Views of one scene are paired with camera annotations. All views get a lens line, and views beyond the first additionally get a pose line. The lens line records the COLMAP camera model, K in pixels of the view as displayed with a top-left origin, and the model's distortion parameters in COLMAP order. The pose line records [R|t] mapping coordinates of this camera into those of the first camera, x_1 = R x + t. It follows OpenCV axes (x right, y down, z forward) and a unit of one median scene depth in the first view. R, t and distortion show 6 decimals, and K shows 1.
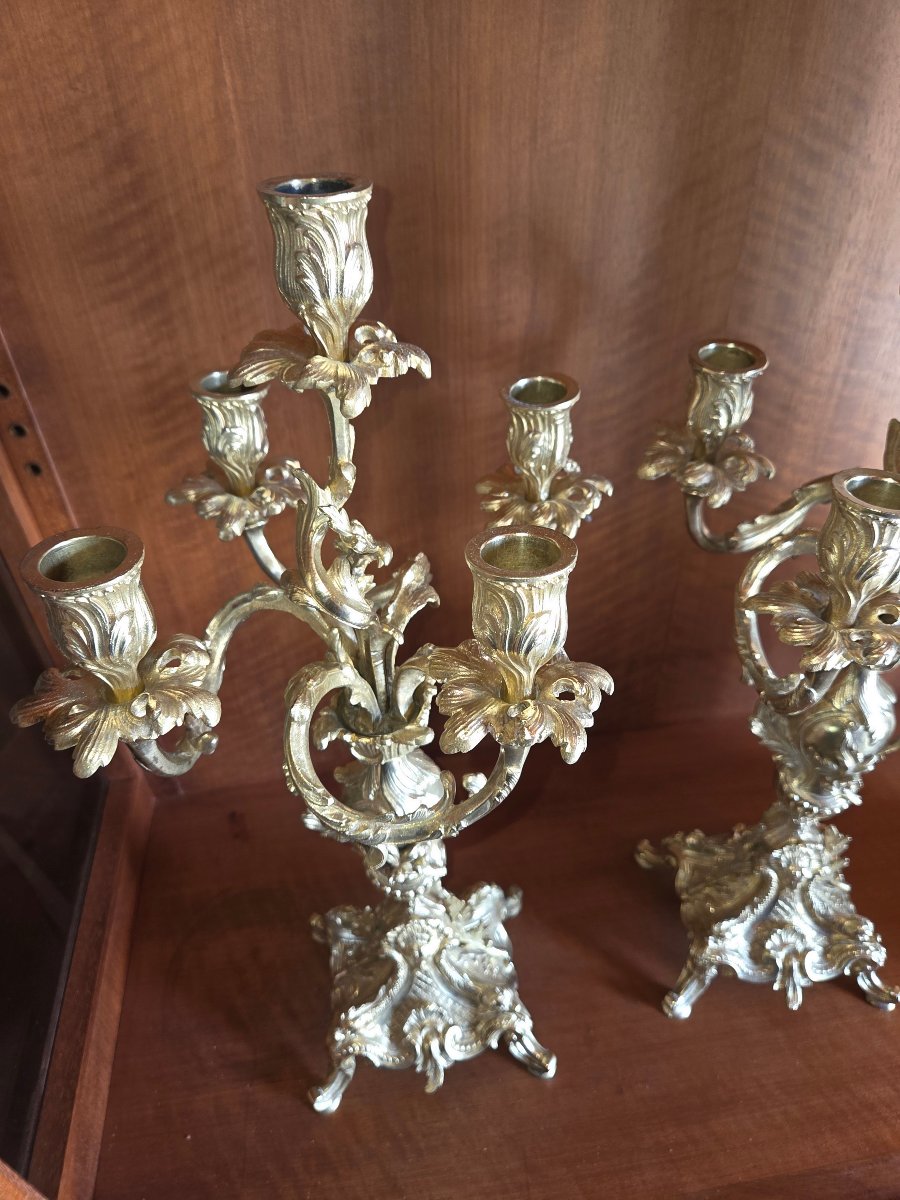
lens RADIAL K [[831.1, 0, 449.2], [0, 831.1, 591.1], [0, 0, 1]] dist [-0.003182, -0.025658]
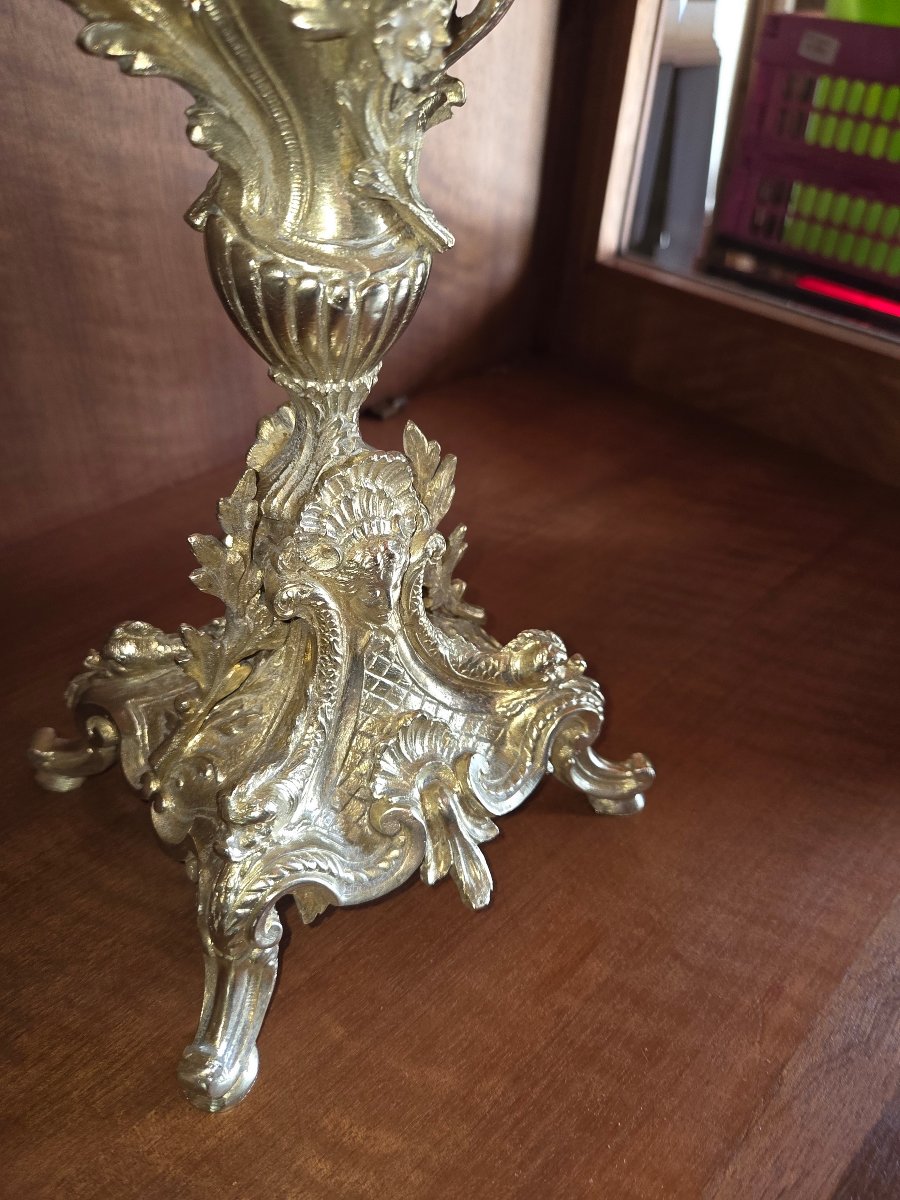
lens RADIAL K [[831.1, 0, 449.2], [0, 831.1, 591.1], [0, 0, 1]] dist [-0.003182, -0.025658]
pose [[0.787098, -0.321258, 0.526564, 0.289094], [0.335327, 0.939357, 0.071864, 0.396589], [-0.517718, 0.120007, 0.847093, 0.786850]]
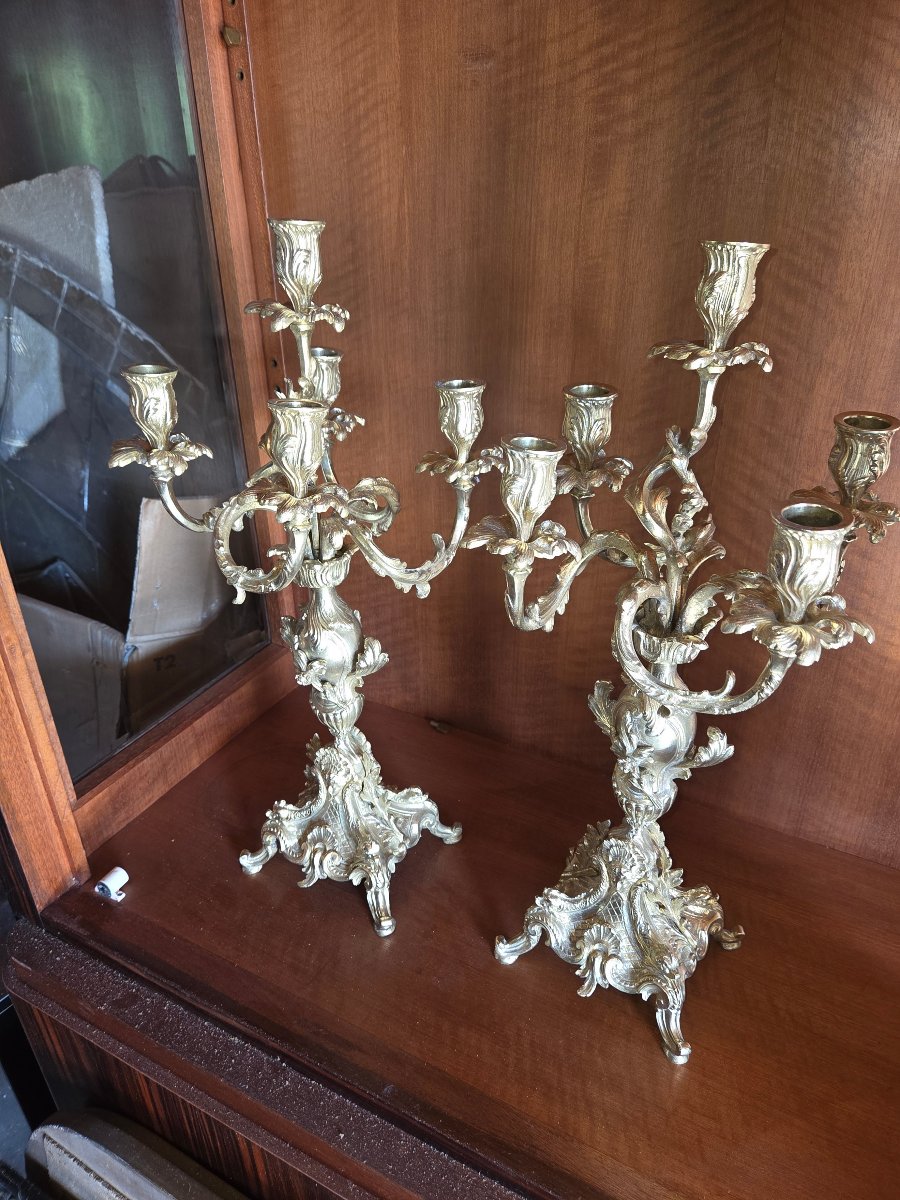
lens RADIAL K [[814.3, 0, 450.0], [0, 814.3, 600.0], [0, 0, 1]] dist [0.011557, -0.035553]
pose [[0.808841, 0.300751, -0.505297, 0.803487], [-0.388894, 0.918139, -0.076041, 0.206624], [0.441063, 0.258012, 0.859589, -0.175413]]
